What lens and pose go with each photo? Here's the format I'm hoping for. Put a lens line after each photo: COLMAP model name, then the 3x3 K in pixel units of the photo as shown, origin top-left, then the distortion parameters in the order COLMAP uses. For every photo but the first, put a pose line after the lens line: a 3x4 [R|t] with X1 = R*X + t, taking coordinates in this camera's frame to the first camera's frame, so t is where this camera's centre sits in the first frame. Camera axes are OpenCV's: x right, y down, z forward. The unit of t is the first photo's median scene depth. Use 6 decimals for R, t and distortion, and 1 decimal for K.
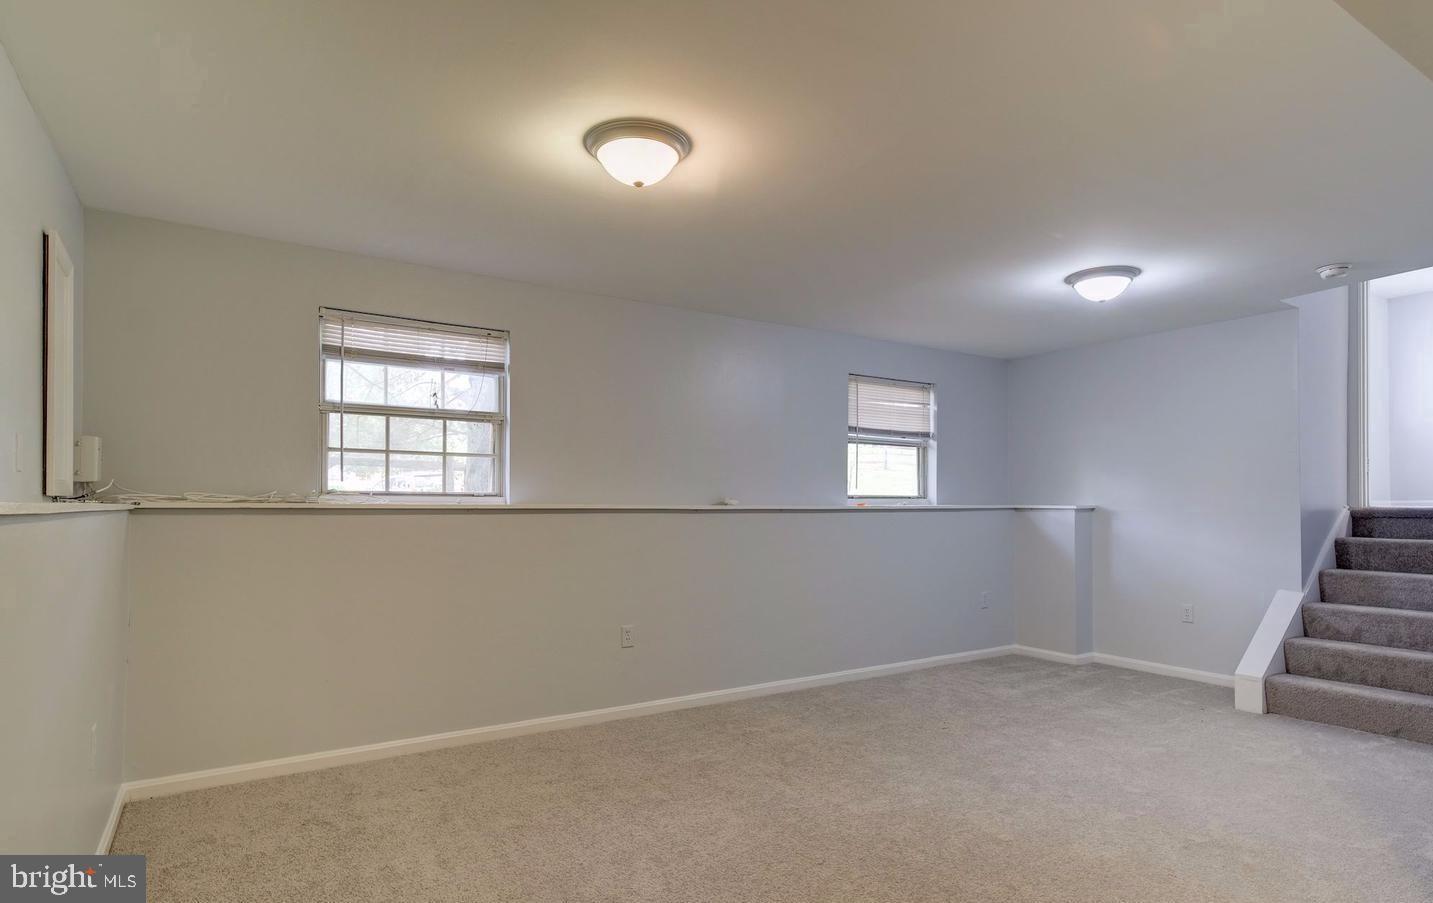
lens RADIAL K [[766.1, 0, 723.8], [0, 766.1, 495.1], [0, 0, 1]] dist [0.005125, 0.002317]
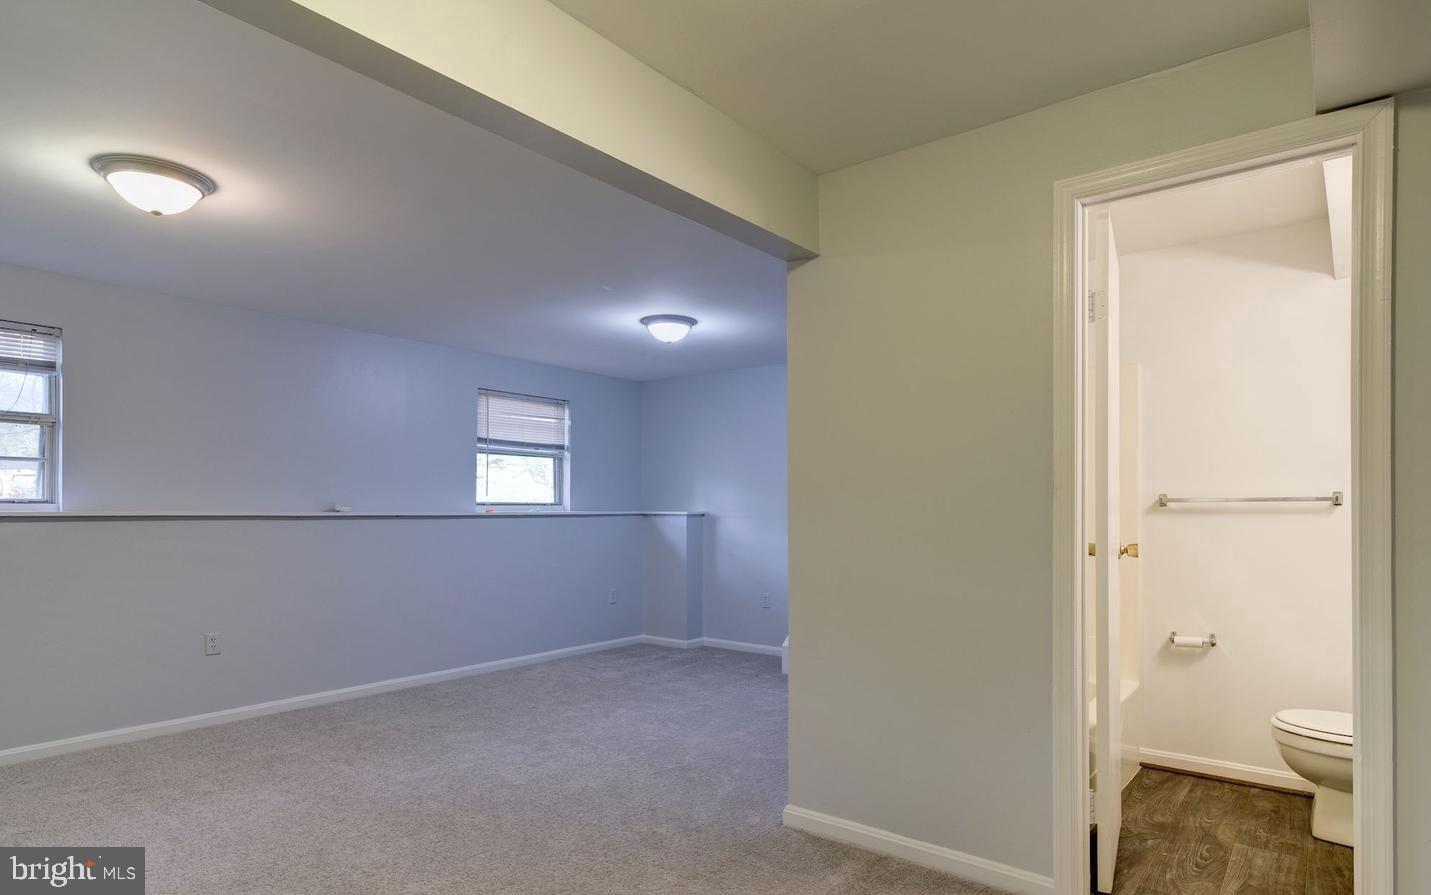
lens RADIAL K [[777.2, 0, 717.6], [0, 777.2, 503.7], [0, 0, 1]] dist [0.013509, 0.000680]
pose [[0.945019, 0.002205, 0.327007, 0.130273], [-0.003524, 0.999988, 0.003443, -0.002832], [-0.326996, -0.004407, 0.945016, -0.140410]]
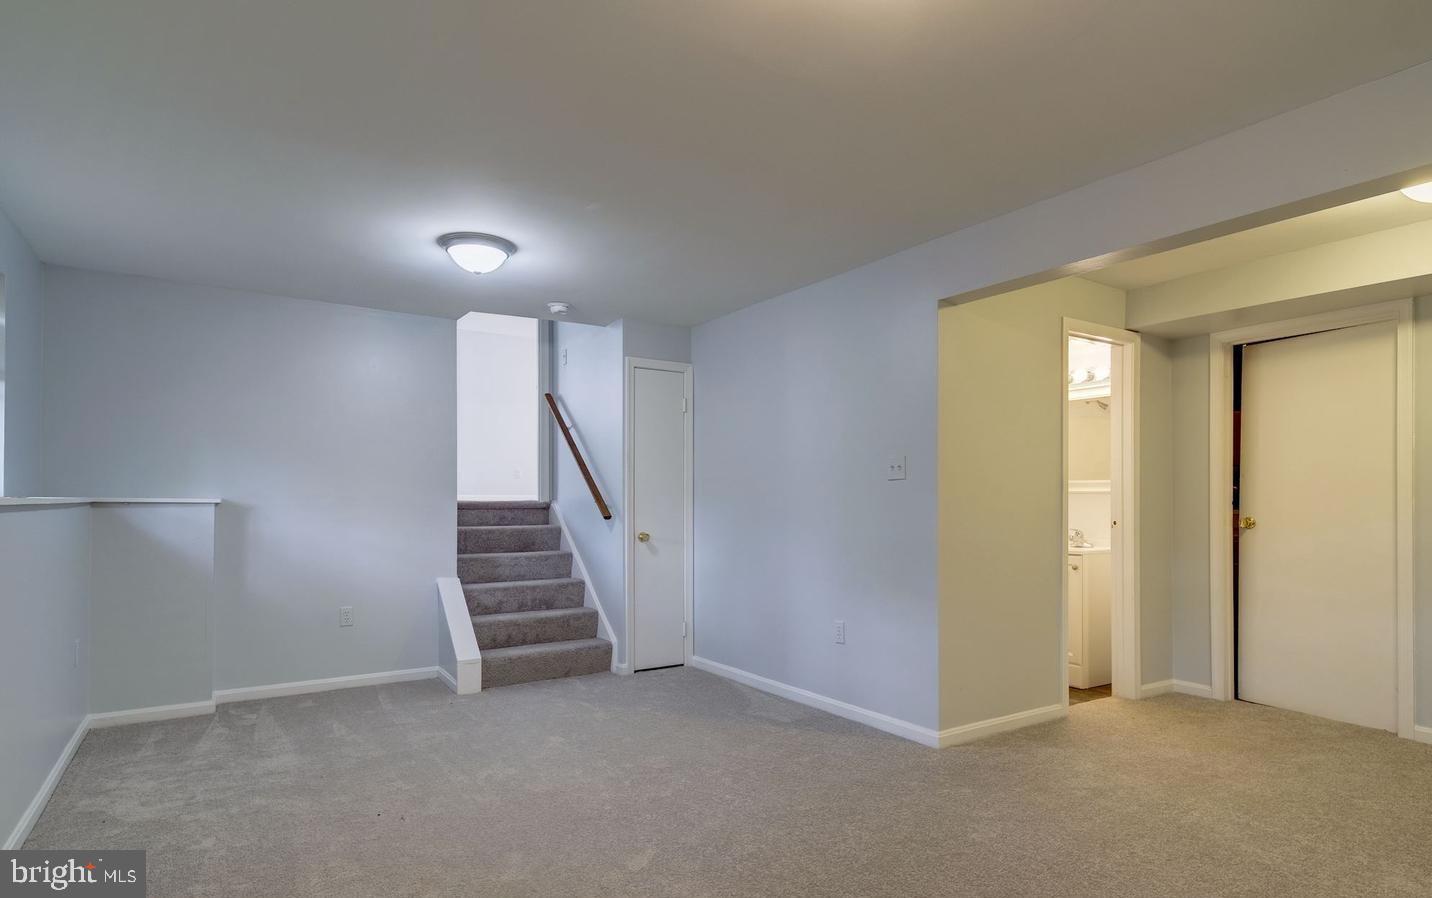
lens RADIAL K [[760.9, 0, 724.1], [0, 760.9, 489.1], [0, 0, 1]] dist [0.002012, -0.000120]
pose [[0.005955, 0.014253, 0.999881, -0.313295], [-0.013287, 0.999811, -0.014173, 0.008706], [-0.999894, -0.013201, 0.006143, 0.552041]]
